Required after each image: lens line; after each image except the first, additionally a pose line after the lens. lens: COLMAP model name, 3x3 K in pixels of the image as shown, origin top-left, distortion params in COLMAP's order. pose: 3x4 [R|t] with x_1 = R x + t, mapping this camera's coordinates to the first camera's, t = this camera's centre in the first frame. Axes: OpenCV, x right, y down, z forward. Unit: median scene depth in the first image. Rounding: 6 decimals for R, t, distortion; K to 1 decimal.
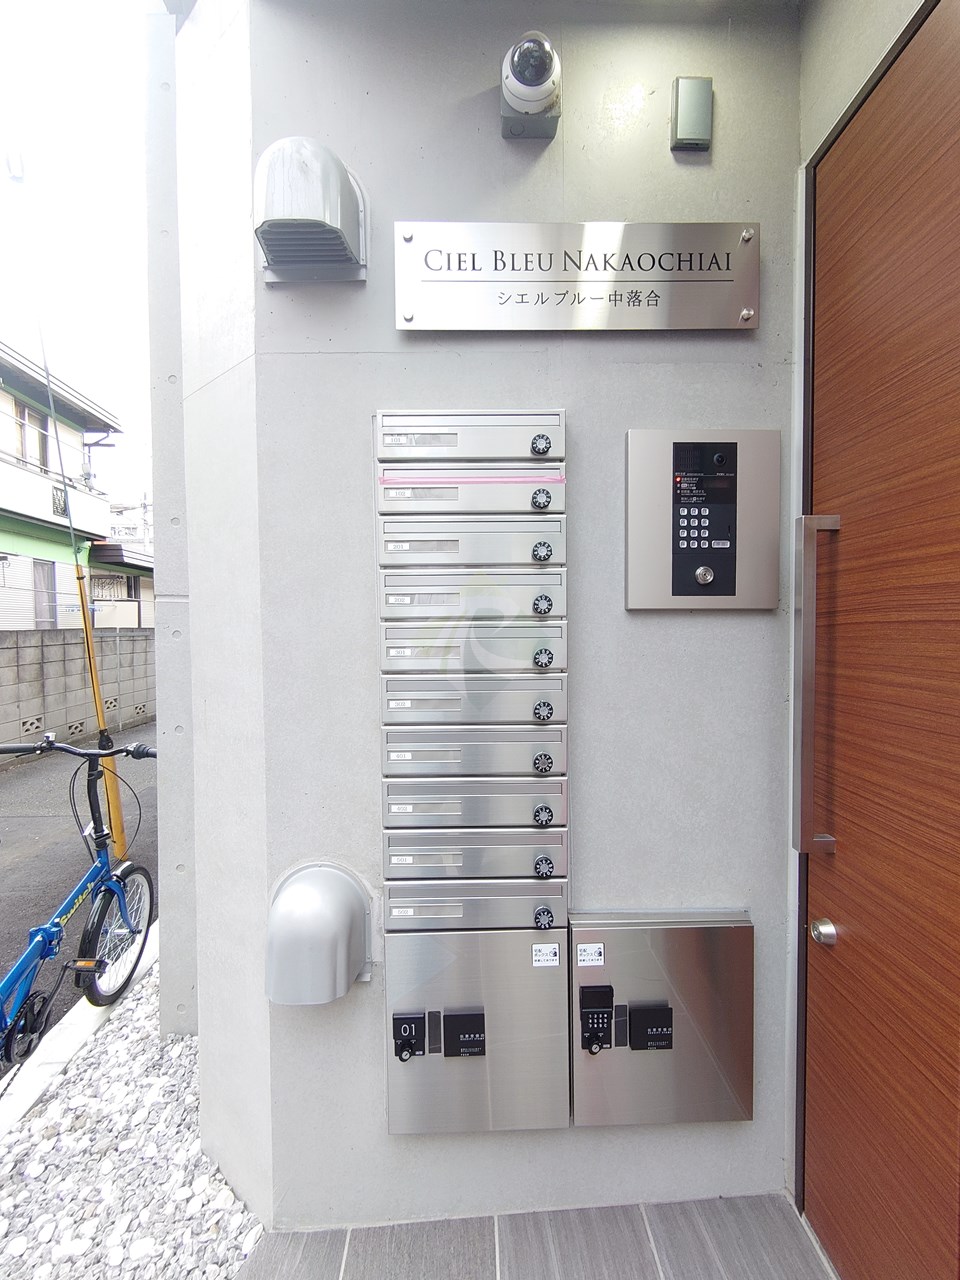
lens RADIAL K [[553.3, 0, 480.0], [0, 553.3, 640.0], [0, 0, 1]] dist [0.000990, -0.000686]
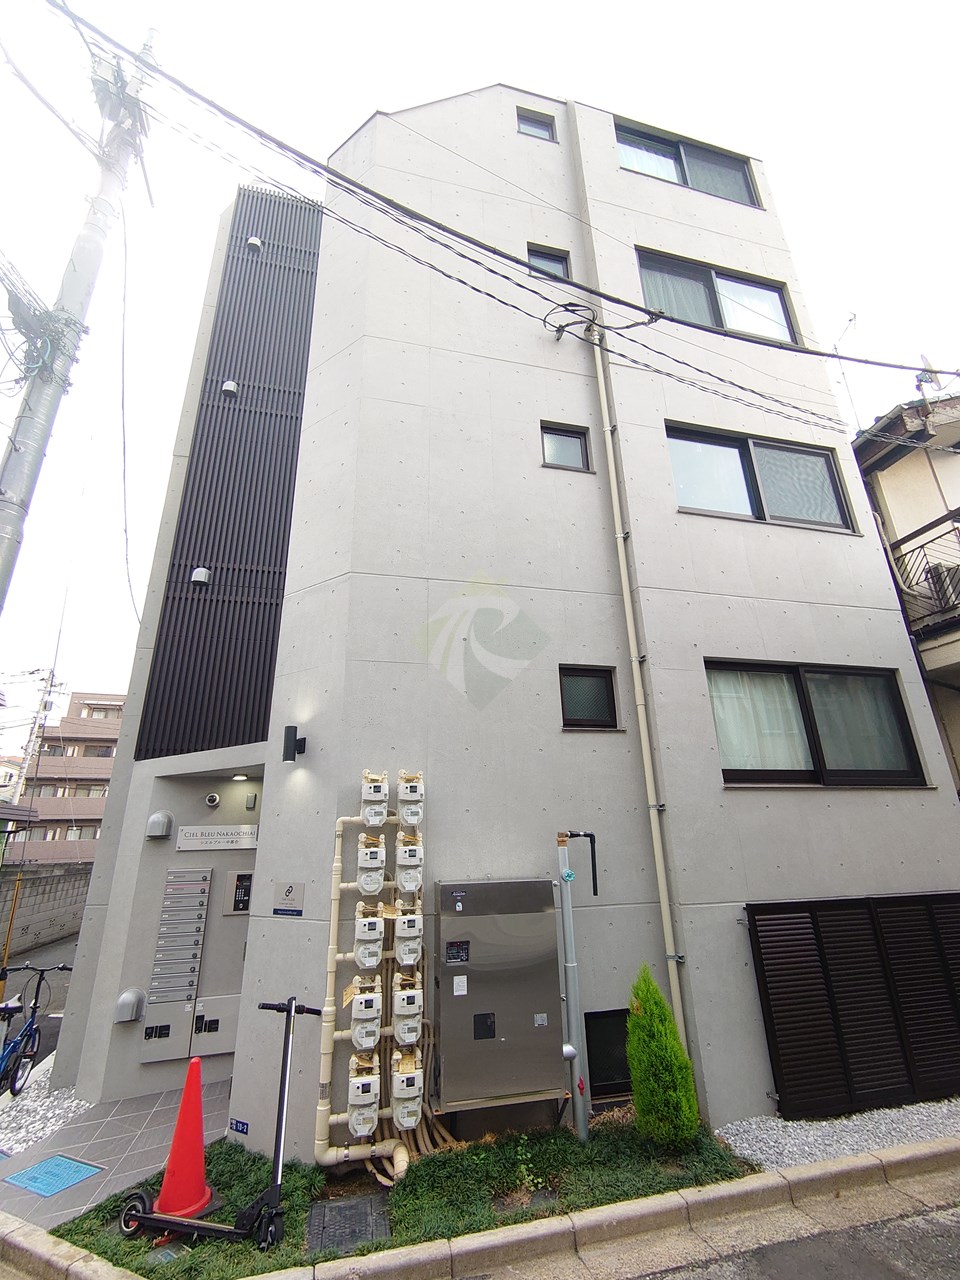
lens RADIAL K [[553.3, 0, 480.0], [0, 553.3, 640.0], [0, 0, 1]] dist [0.000990, -0.000686]
pose [[0.974102, 0.060082, 0.217981, 1.188278], [0.024476, 0.930365, -0.365816, -0.435469], [-0.224781, 0.361678, 0.904800, -4.296264]]
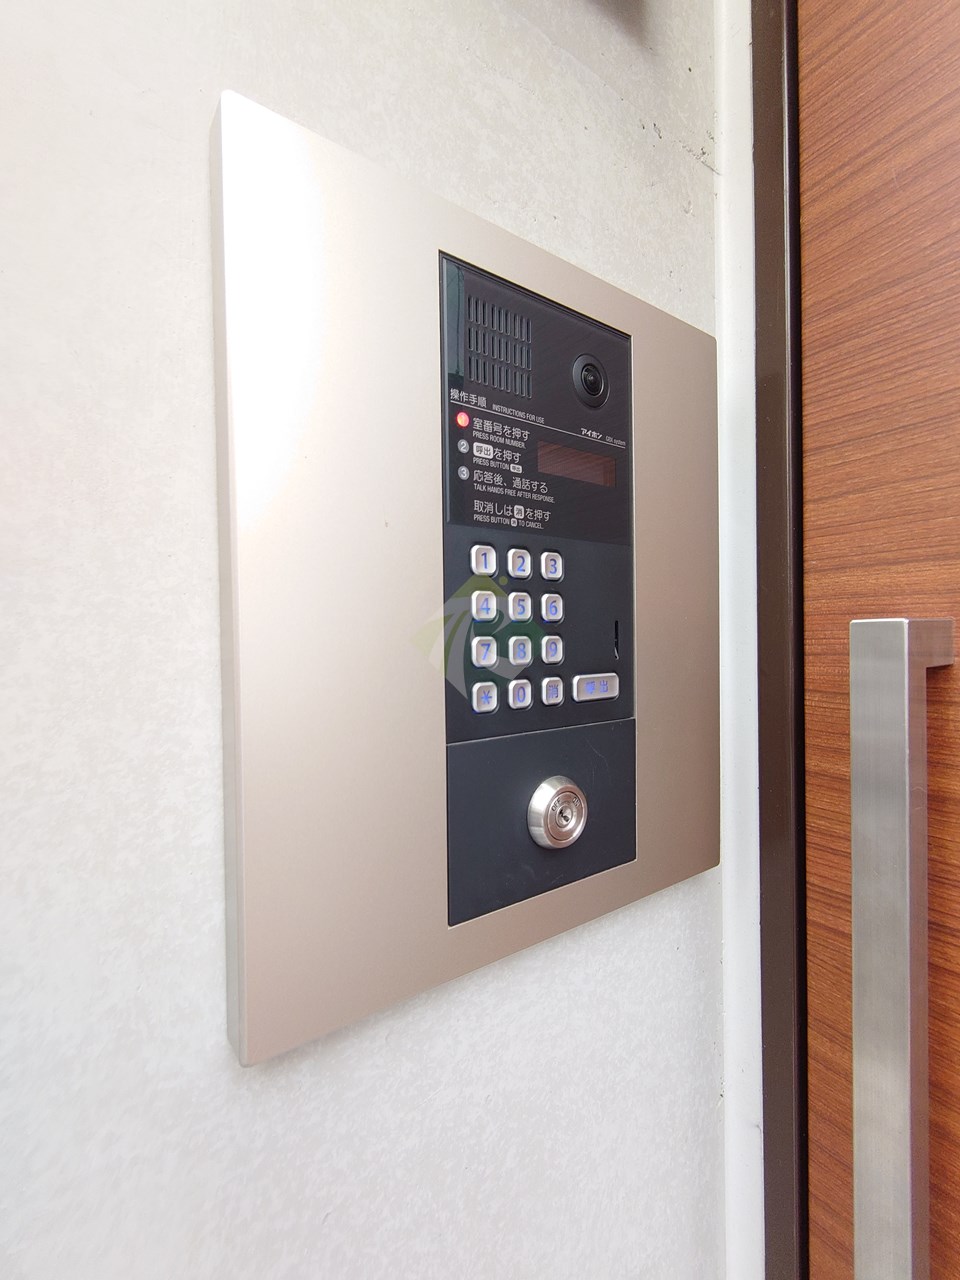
lens RADIAL K [[553.3, 0, 480.0], [0, 553.3, 640.0], [0, 0, 1]] dist [0.000990, -0.000686]
pose [[0.825615, -0.014494, 0.564047, 0.232381], [0.025932, 0.999588, -0.012272, -0.195093], [-0.563637, 0.024758, 0.825651, 0.806015]]
